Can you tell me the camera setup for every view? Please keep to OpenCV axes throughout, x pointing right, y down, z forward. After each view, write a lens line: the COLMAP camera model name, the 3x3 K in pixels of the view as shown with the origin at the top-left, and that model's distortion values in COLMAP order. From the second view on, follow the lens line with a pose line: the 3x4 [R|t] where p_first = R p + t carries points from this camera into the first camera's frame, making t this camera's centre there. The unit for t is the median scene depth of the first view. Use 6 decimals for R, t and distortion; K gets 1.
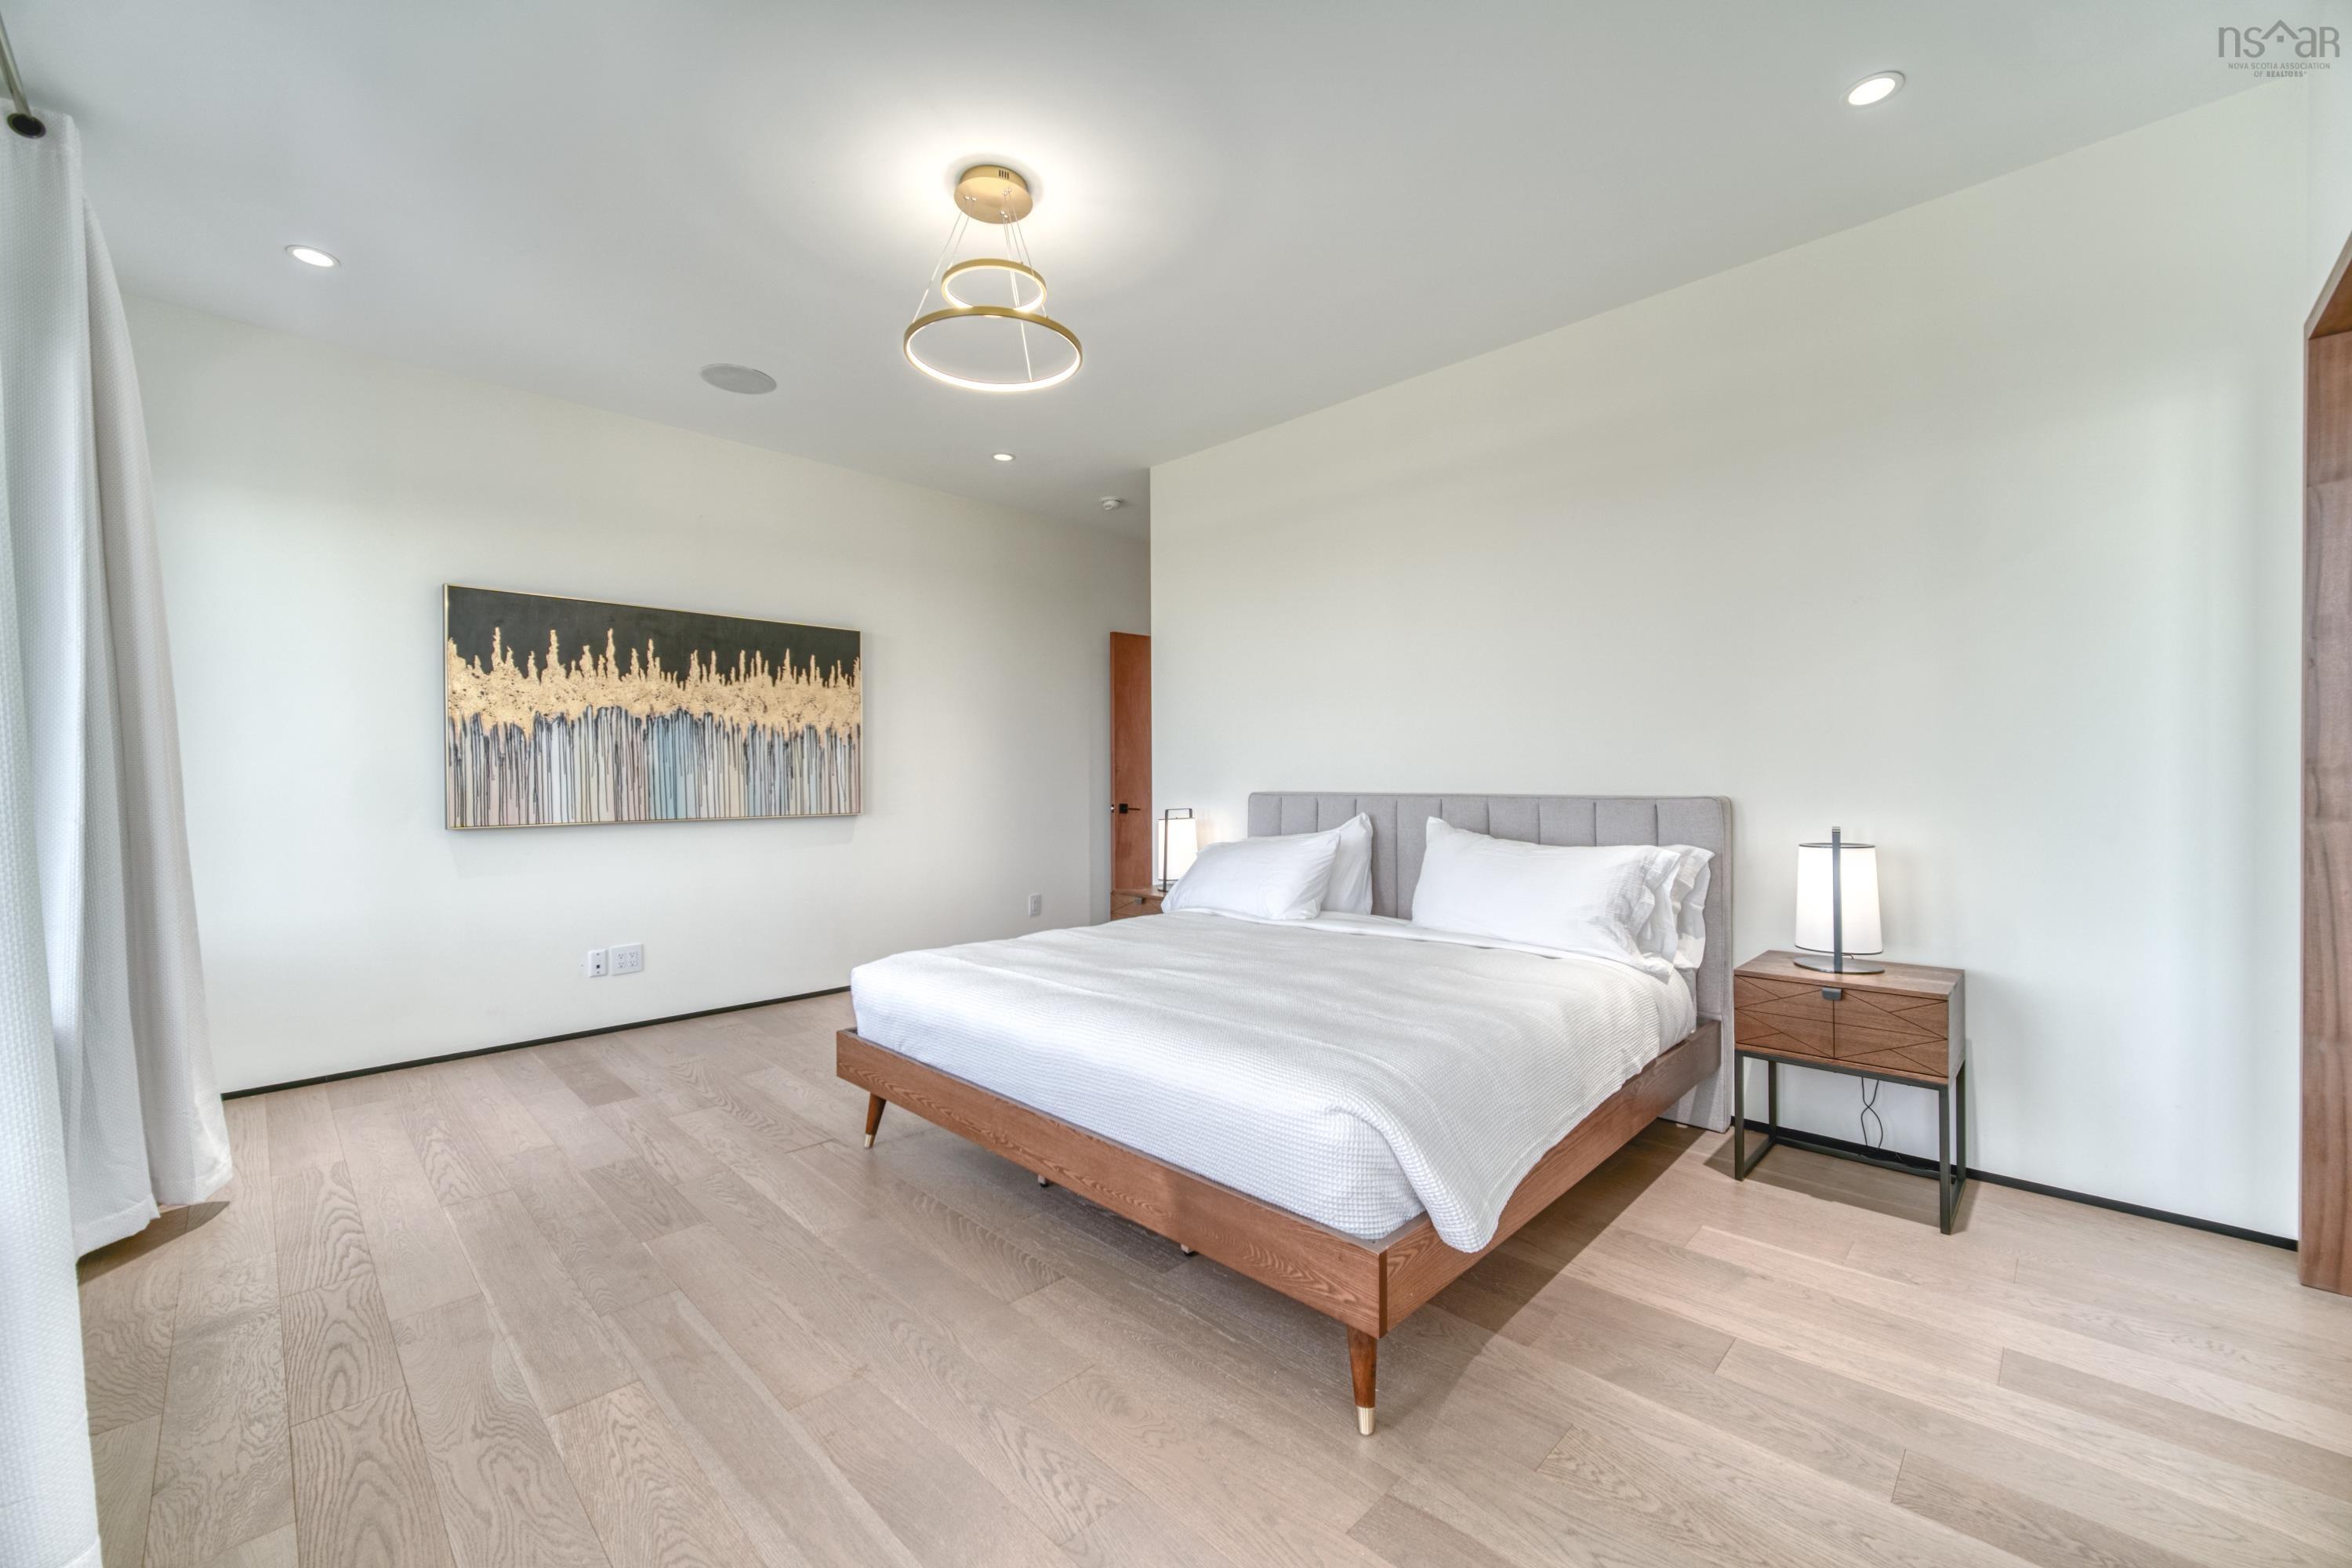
lens RADIAL K [[936.8, 0, 1167.9], [0, 936.8, 781.4], [0, 0, 1]] dist [-0.007453, 0.001962]
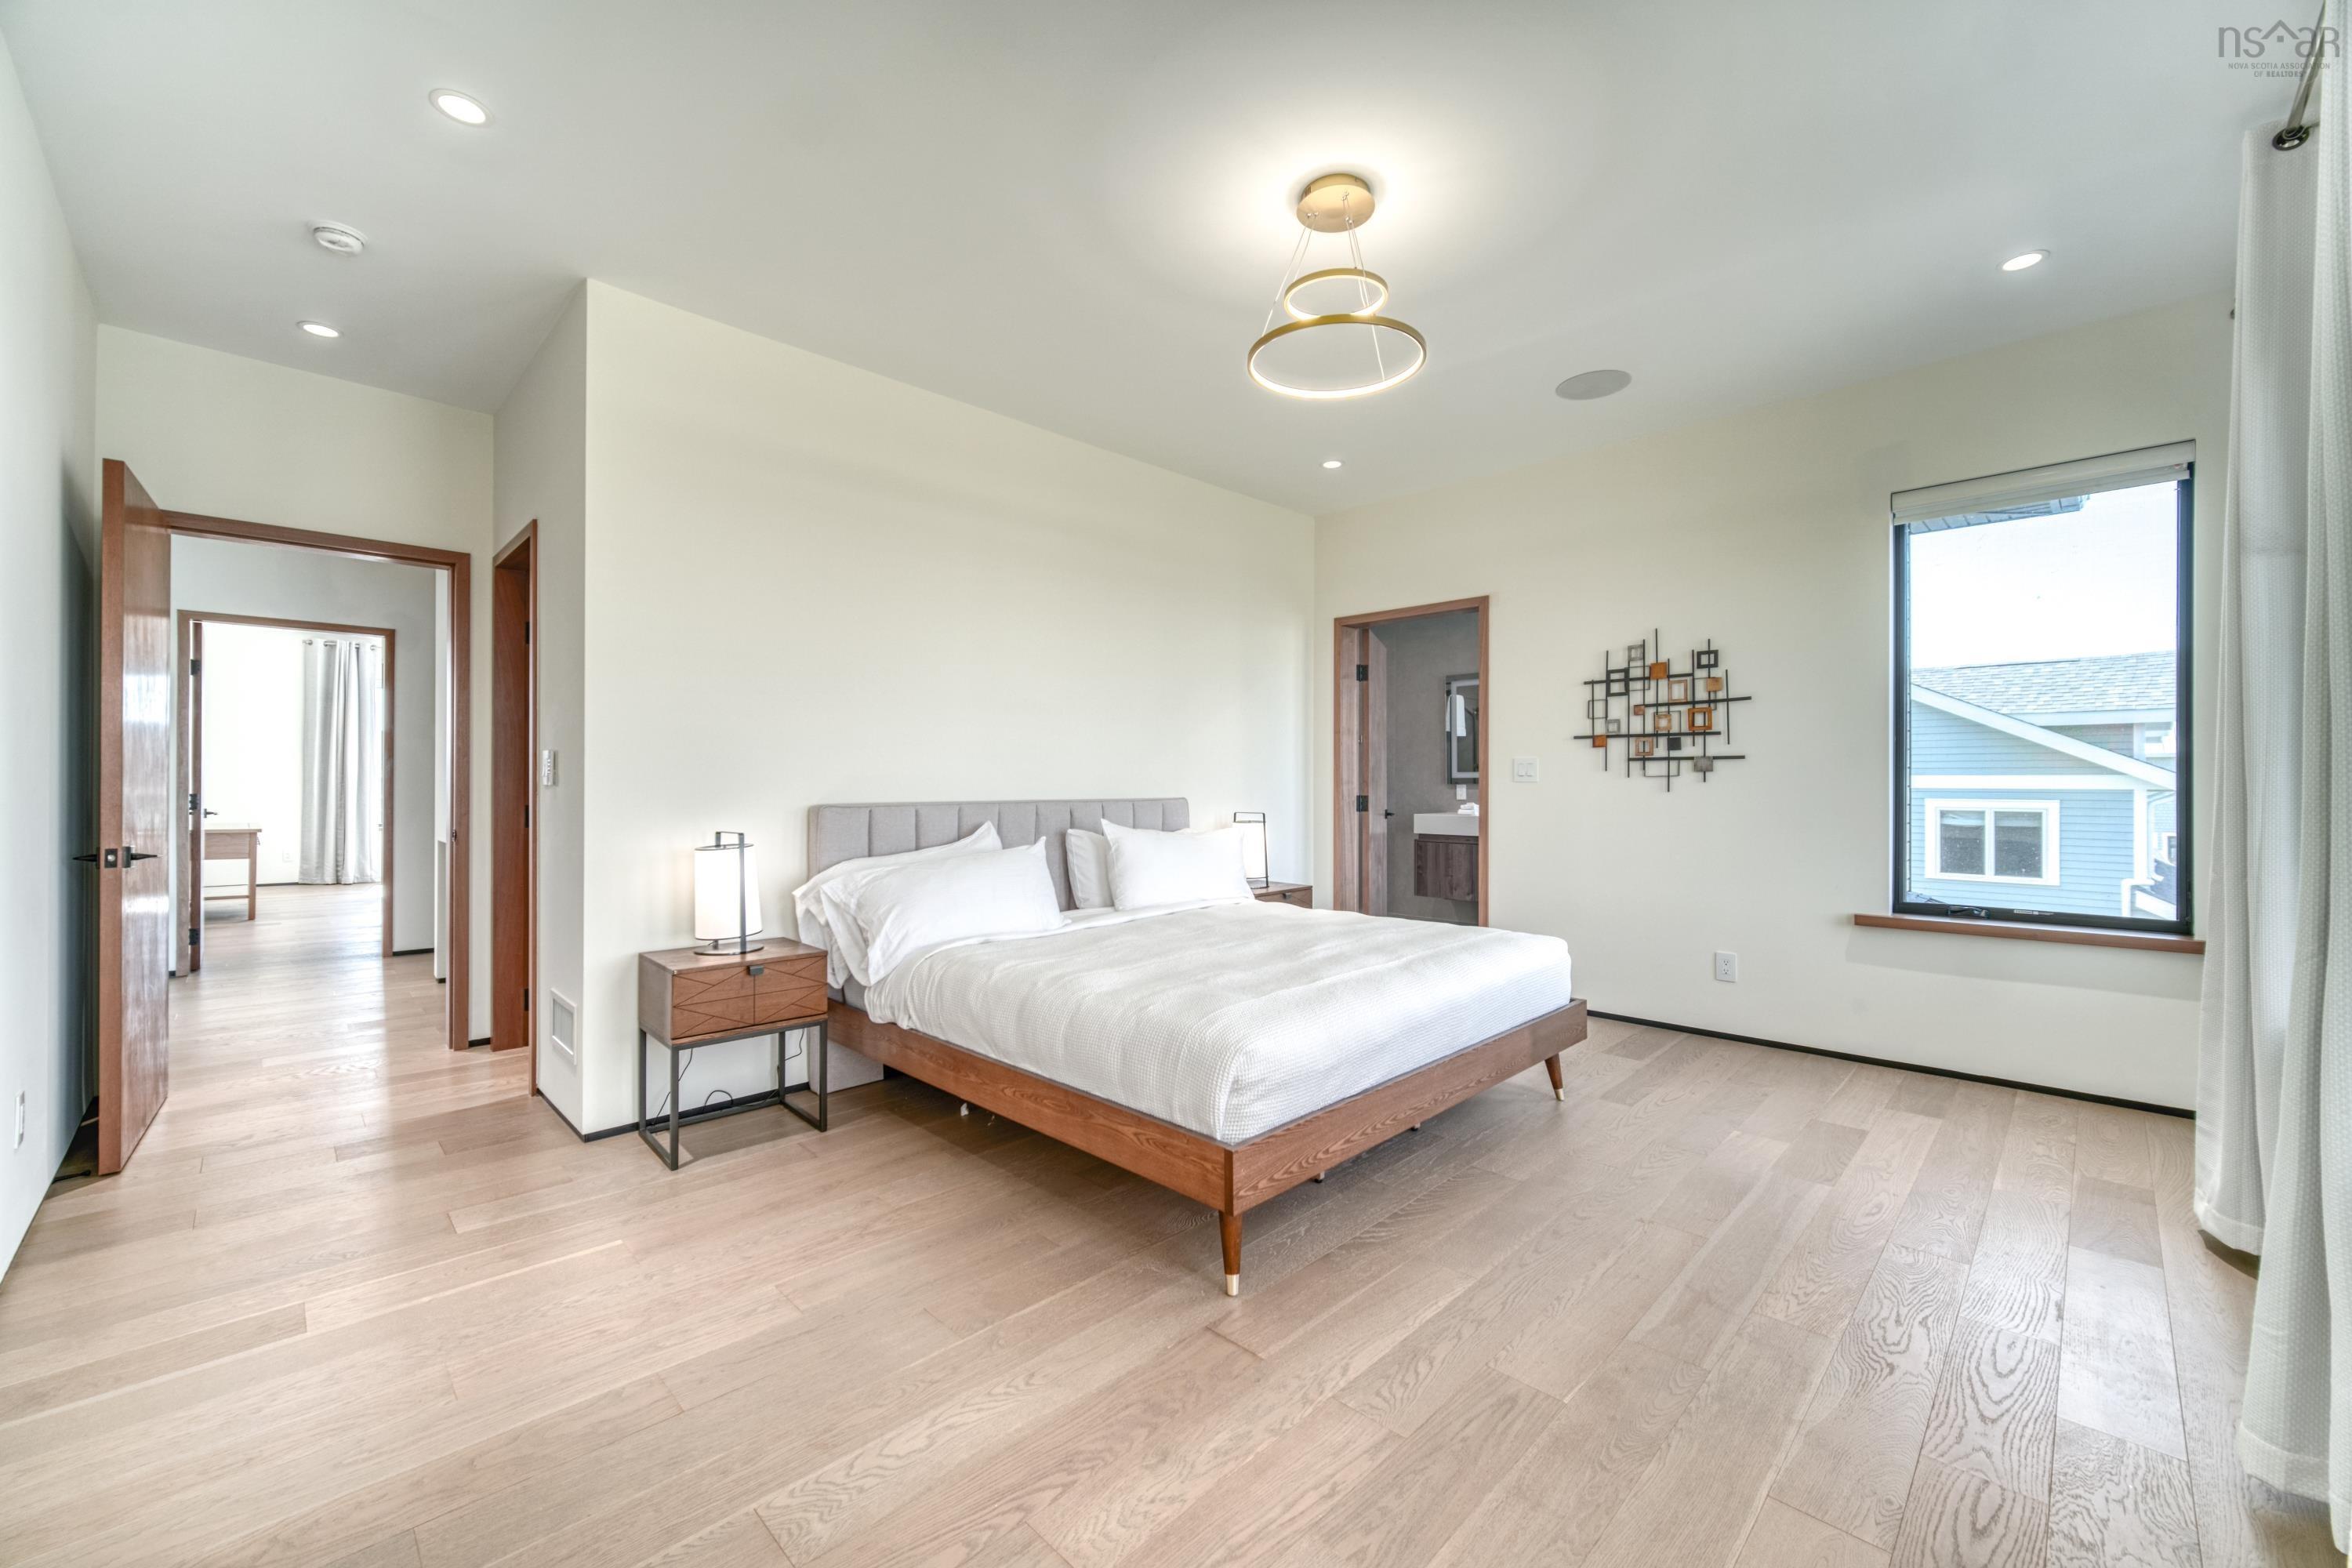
lens RADIAL K [[936.8, 0, 1169.6], [0, 936.8, 777.5], [0, 0, 1]] dist [-0.007453, 0.001962]
pose [[-0.002240, 0.010657, 0.999941, -1.050147], [0.006973, 0.999919, -0.010641, -0.001561], [-0.999973, 0.006949, -0.002314, 1.049627]]
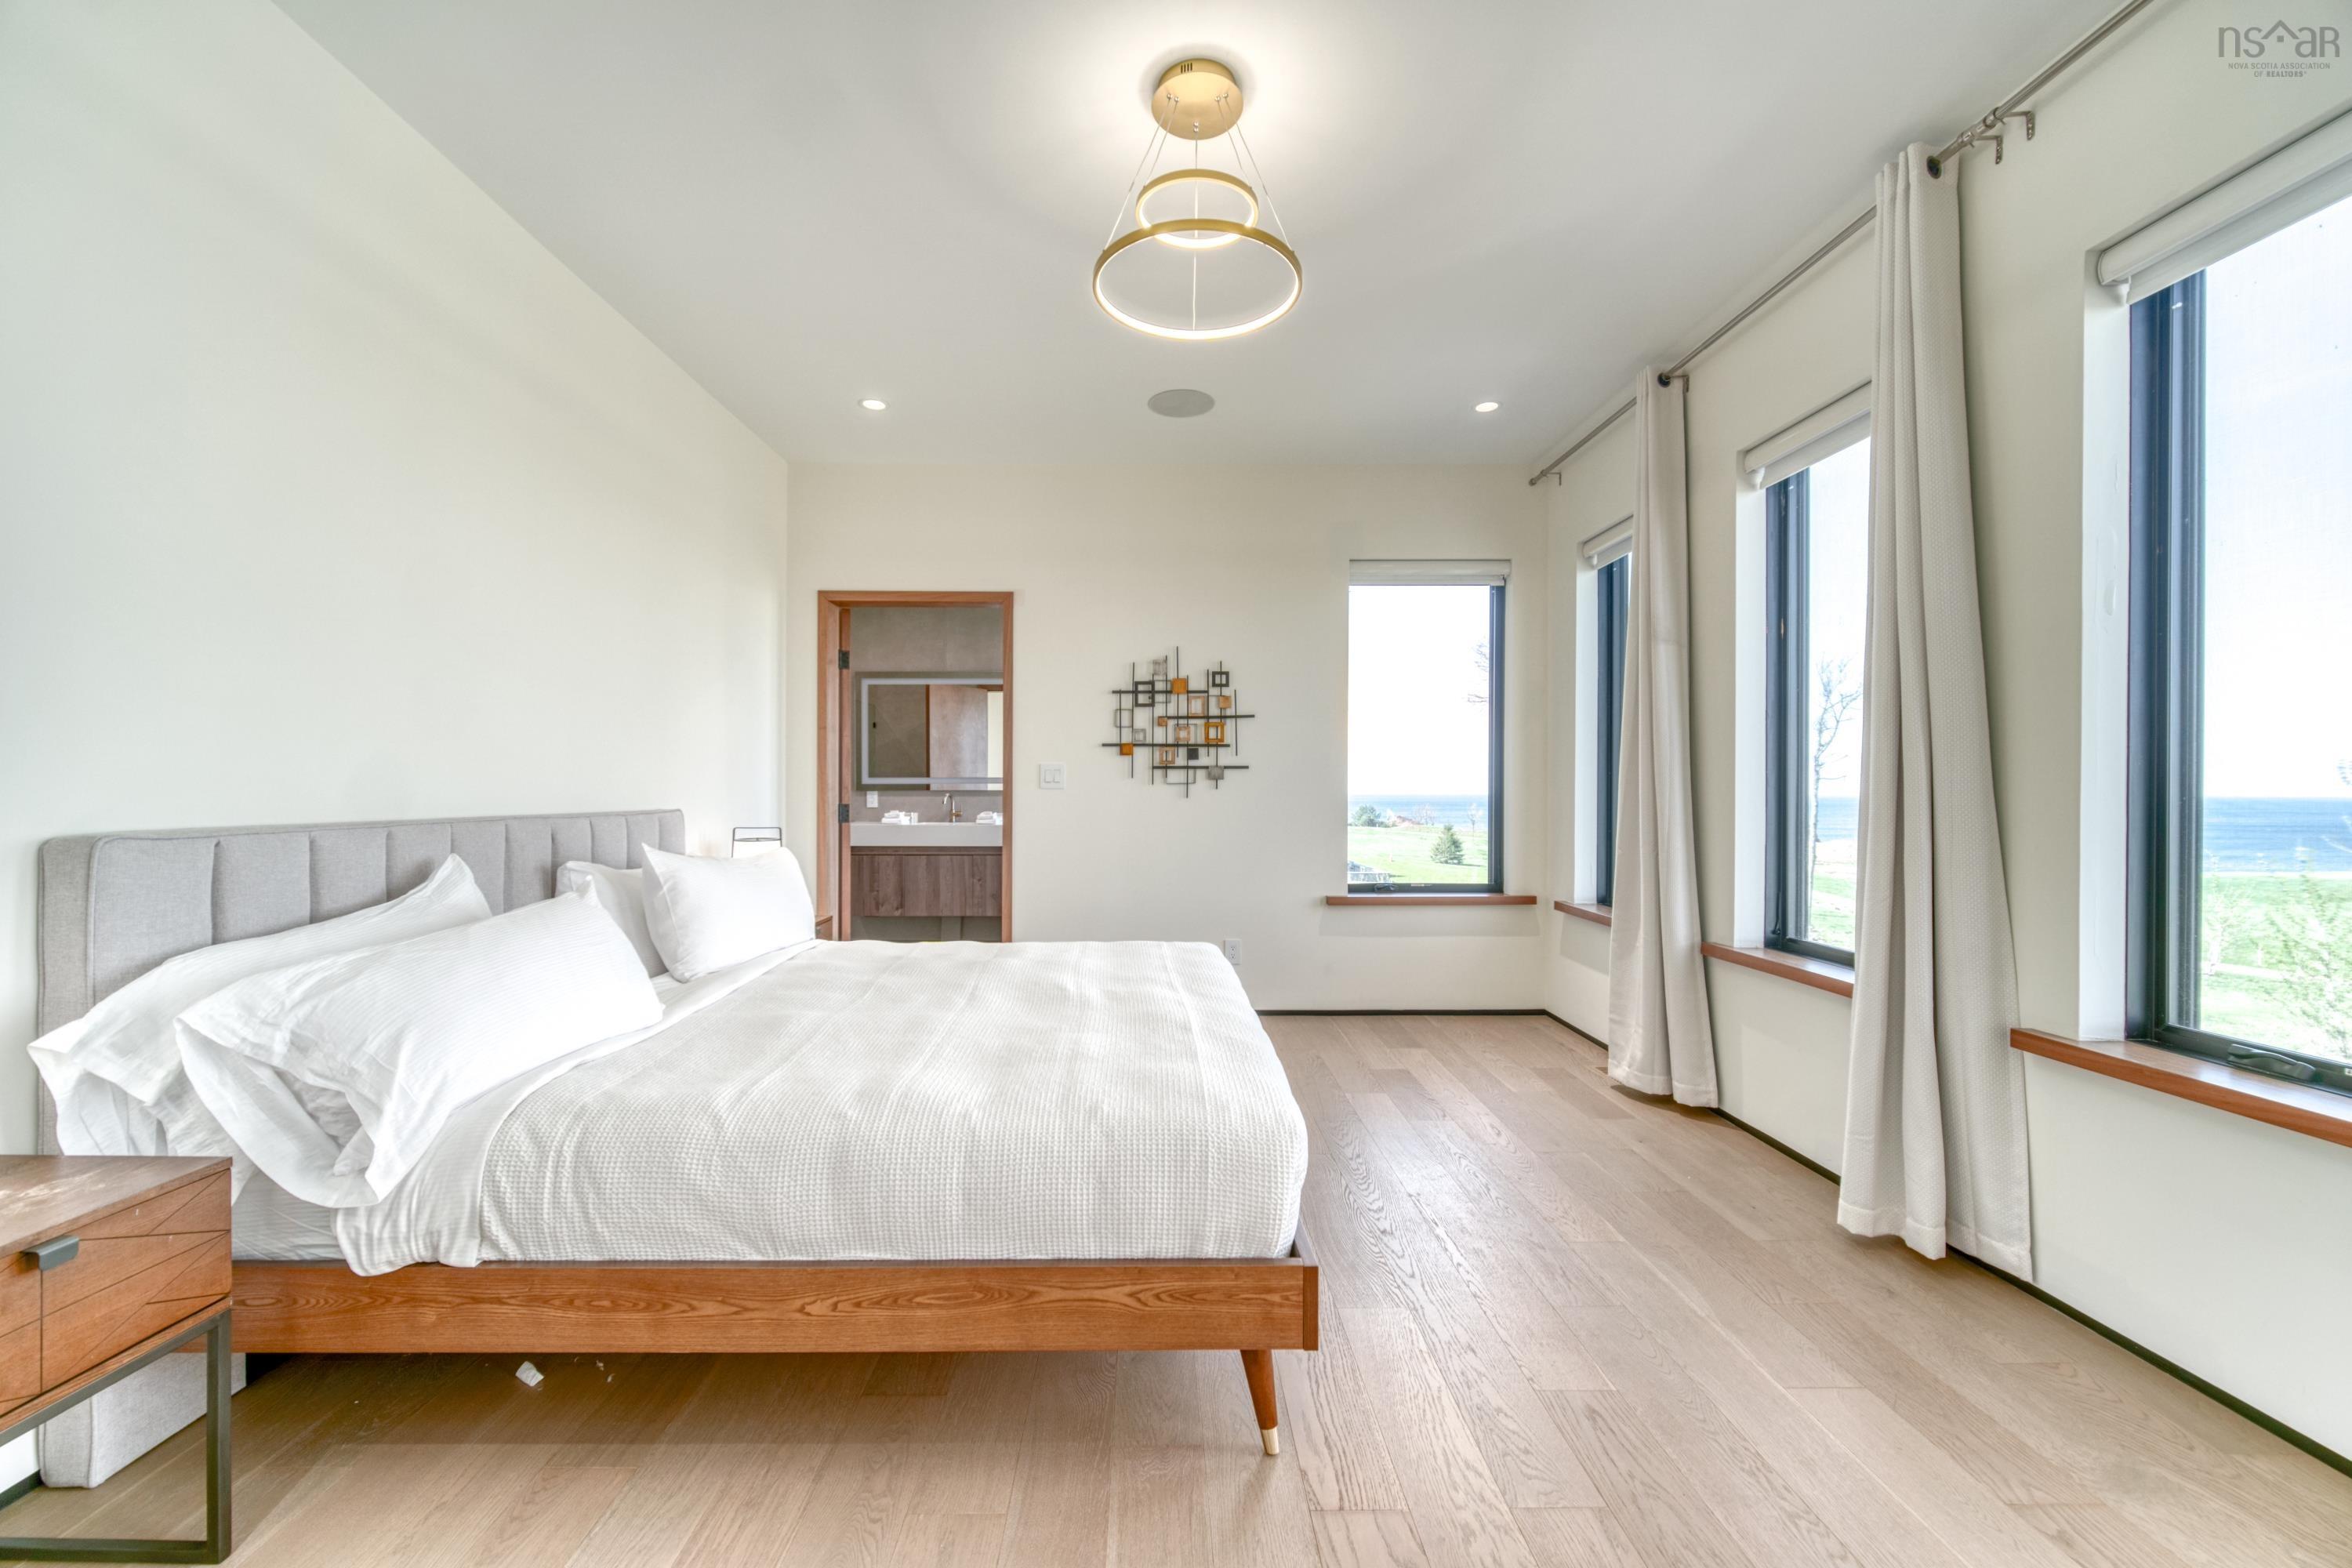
lens RADIAL K [[936.8, 0, 1159.2], [0, 936.8, 794.0], [0, 0, 1]] dist [-0.007453, 0.001962]
pose [[-0.718205, 0.000904, 0.695831, -0.662118], [0.006414, 0.999965, 0.005320, -0.004788], [-0.695802, 0.008284, -0.718186, 1.446042]]
